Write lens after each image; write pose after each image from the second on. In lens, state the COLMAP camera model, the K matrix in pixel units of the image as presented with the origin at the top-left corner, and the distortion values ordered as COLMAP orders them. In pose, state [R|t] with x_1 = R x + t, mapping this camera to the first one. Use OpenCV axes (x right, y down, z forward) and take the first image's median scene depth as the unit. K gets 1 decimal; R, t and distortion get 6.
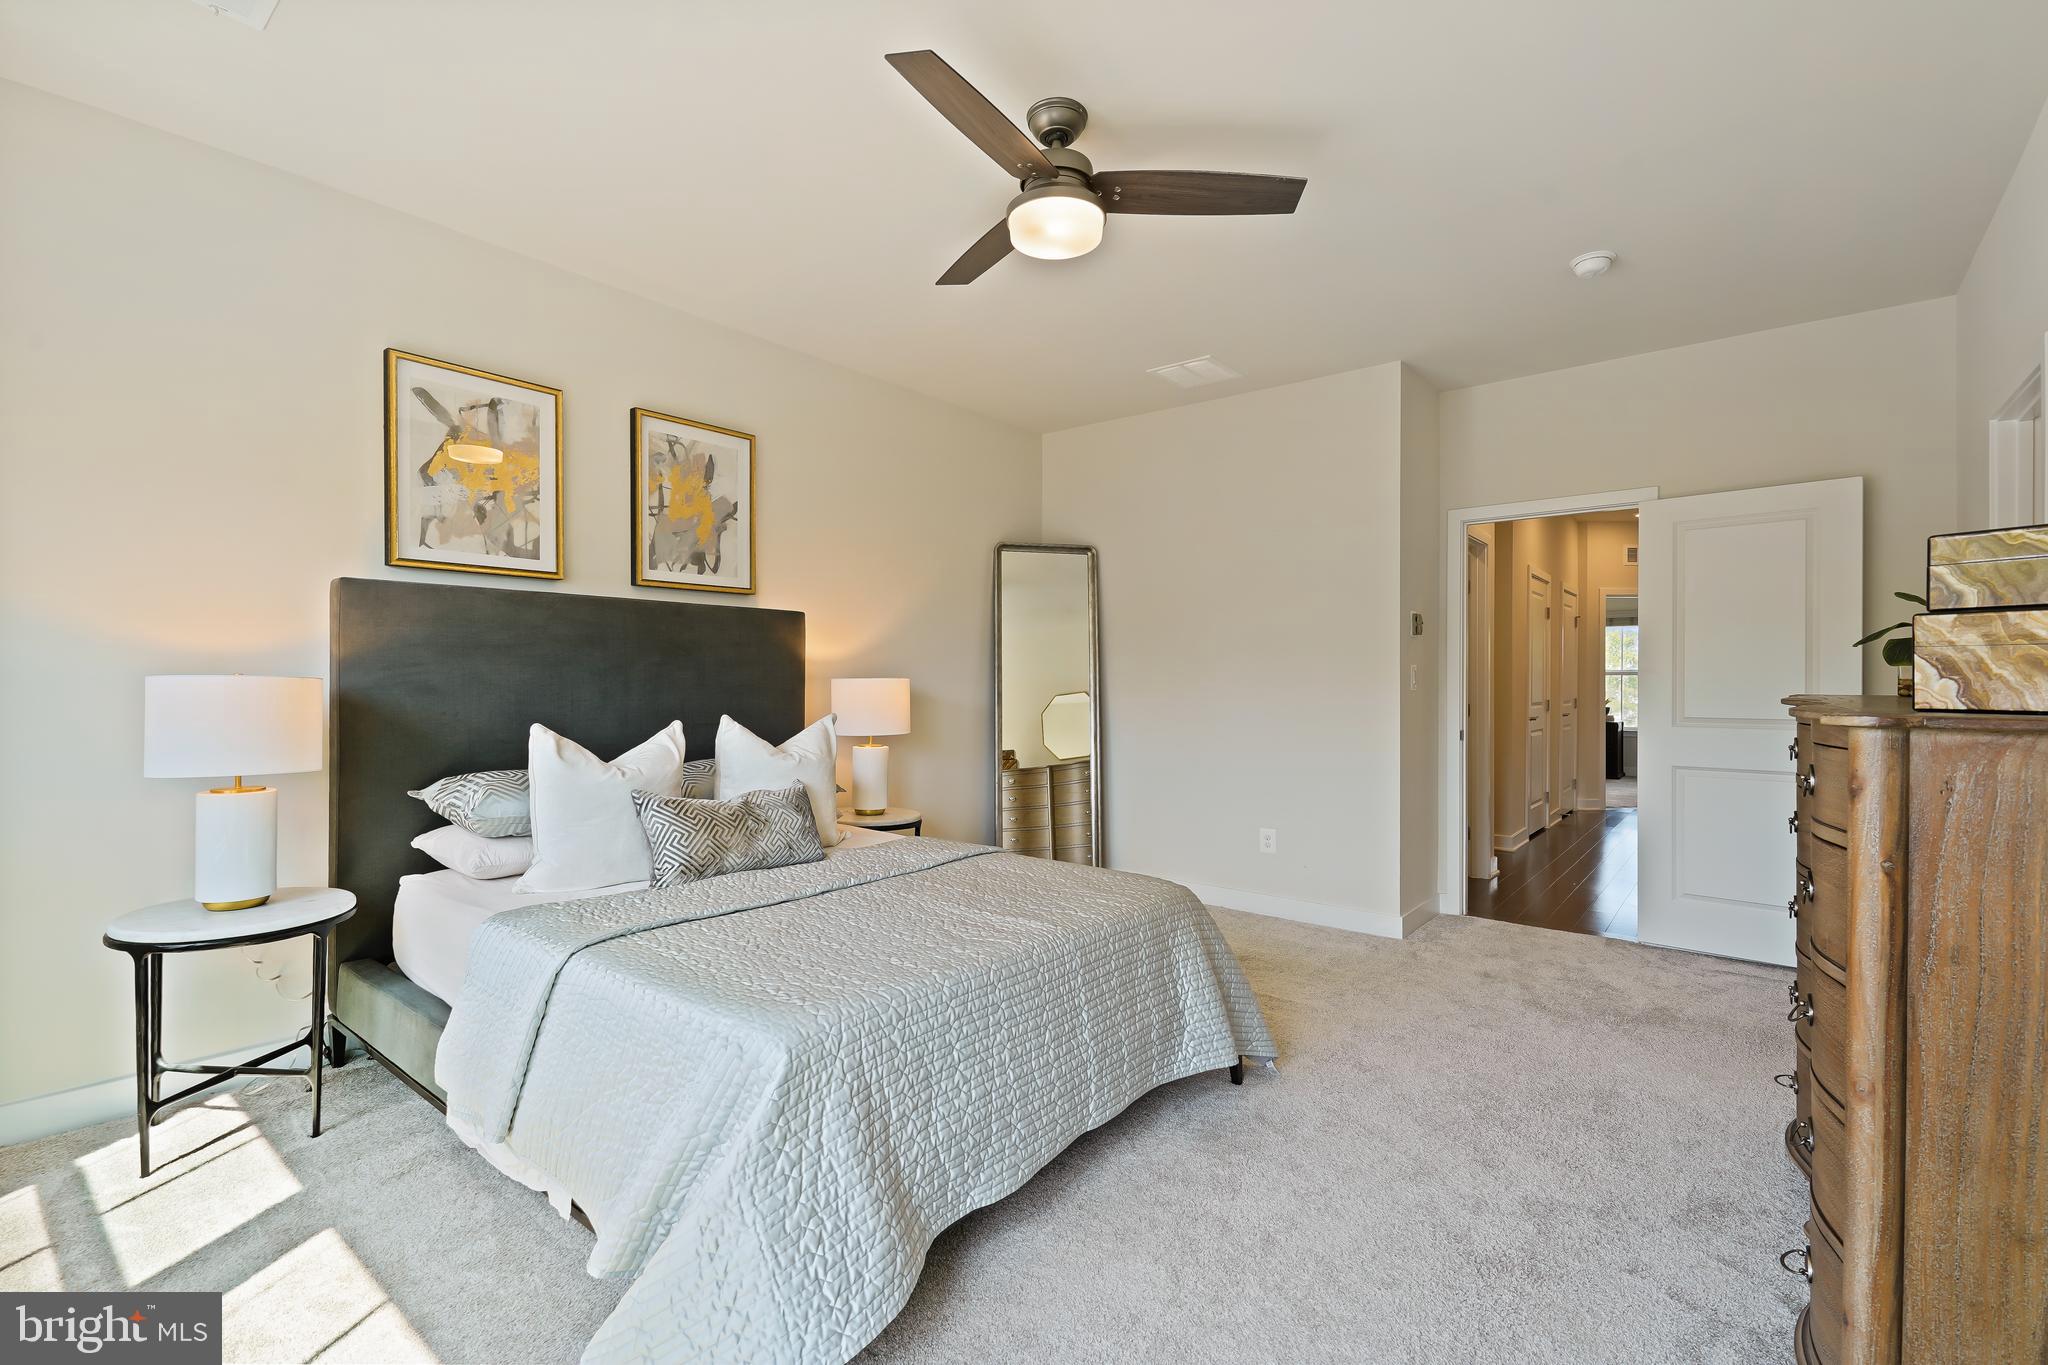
lens RADIAL K [[916.9, 0, 1010.1], [0, 916.9, 685.7], [0, 0, 1]] dist [0.000959, -0.000071]
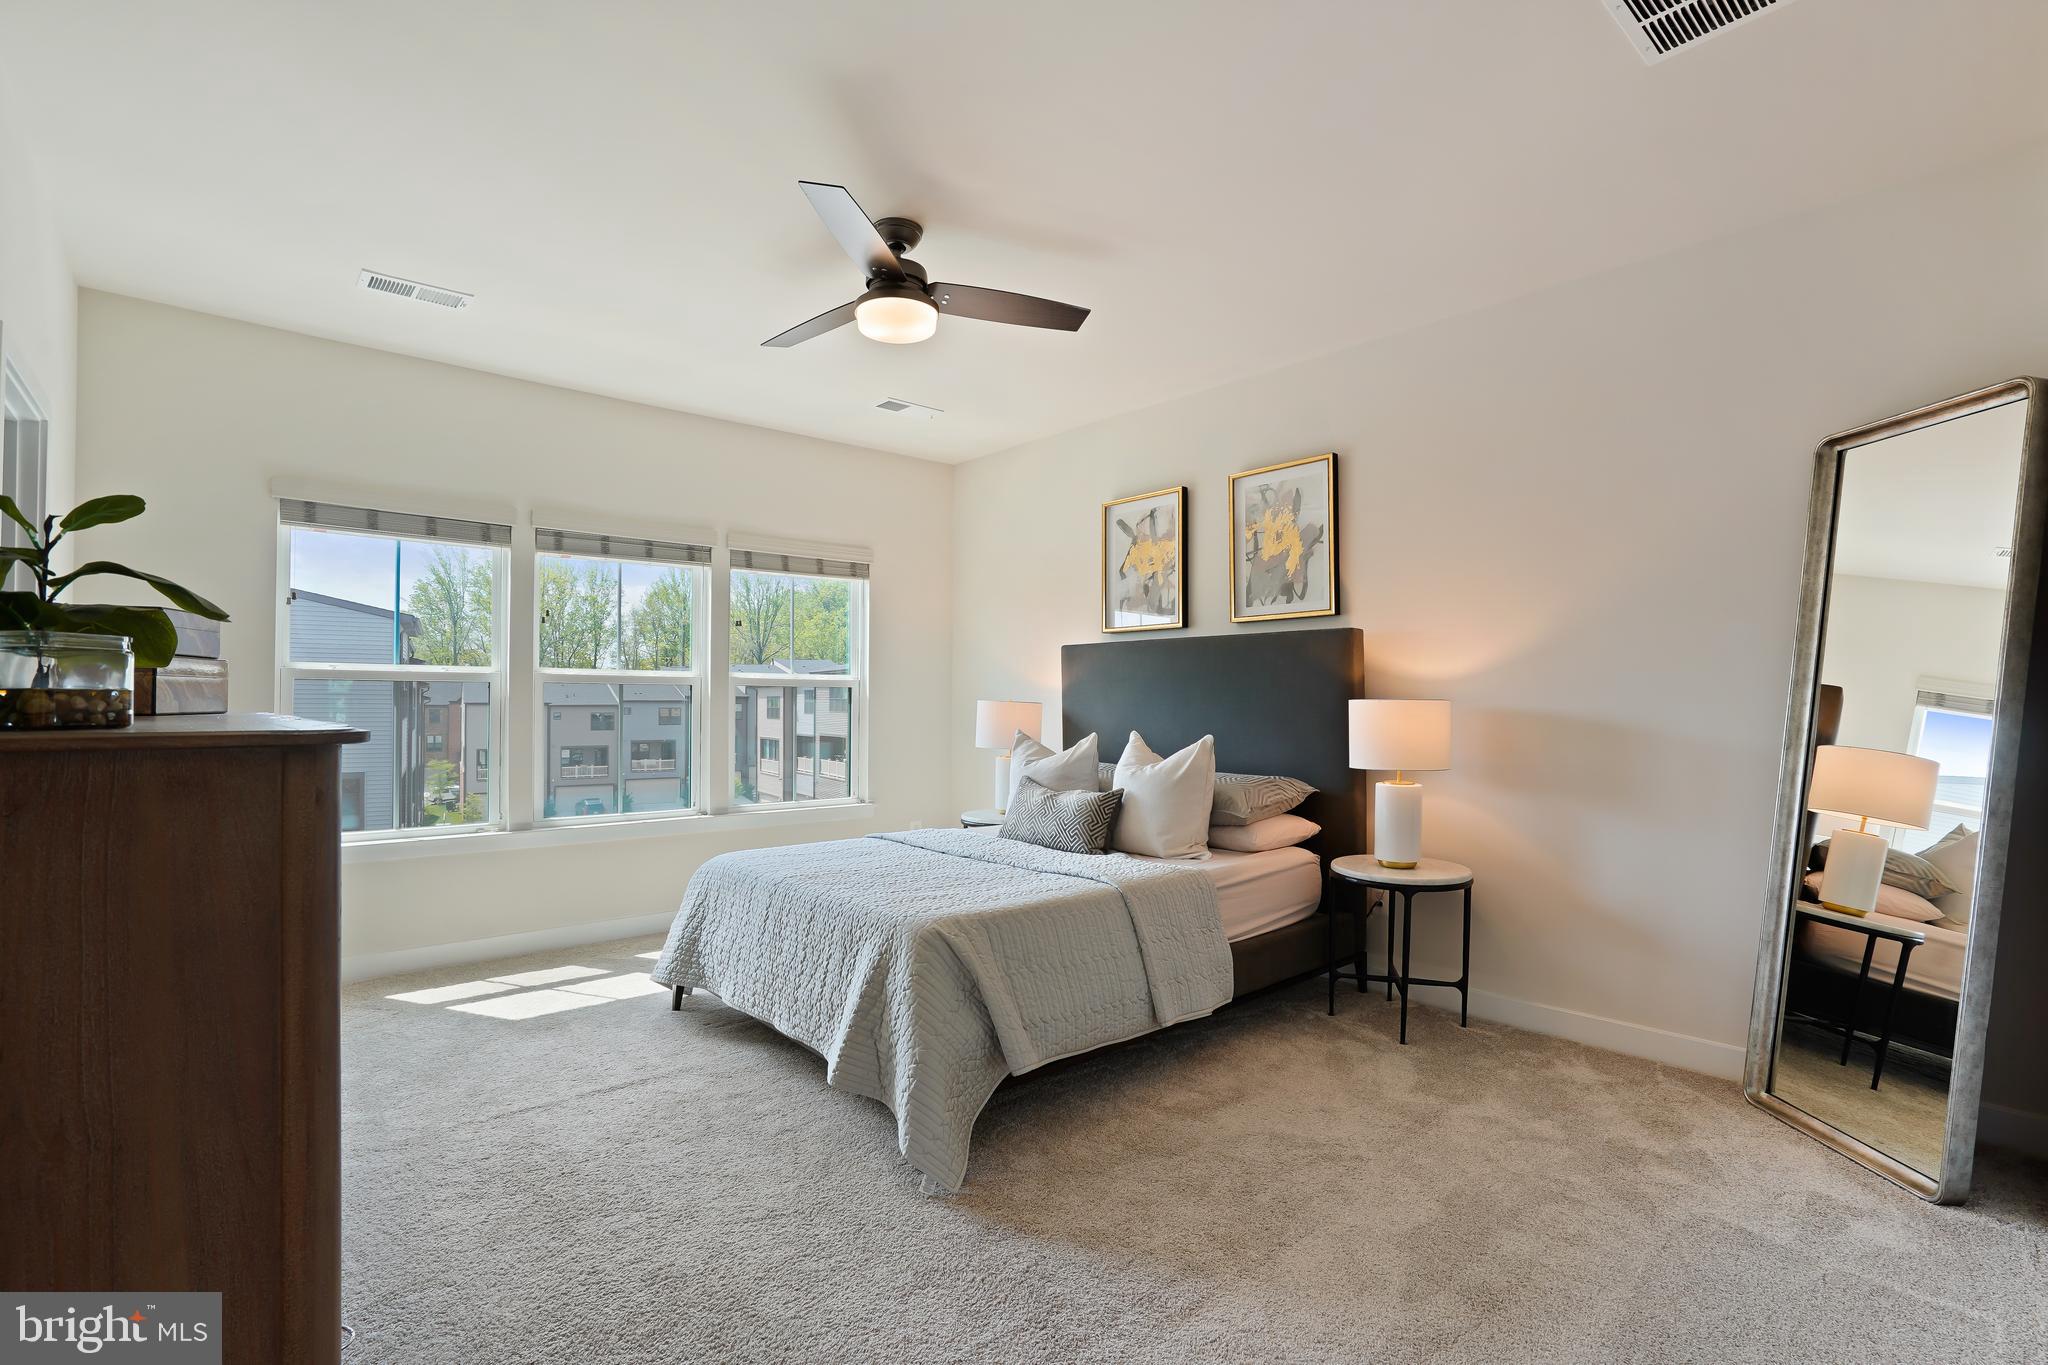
lens RADIAL K [[916.9, 0, 1010.1], [0, 916.9, 685.7], [0, 0, 1]] dist [0.000959, -0.000071]
pose [[-0.171877, -0.013779, -0.985022, 0.799840], [-0.007136, 0.999893, -0.012742, -0.010522], [0.985093, 0.004839, -0.171957, 0.902714]]
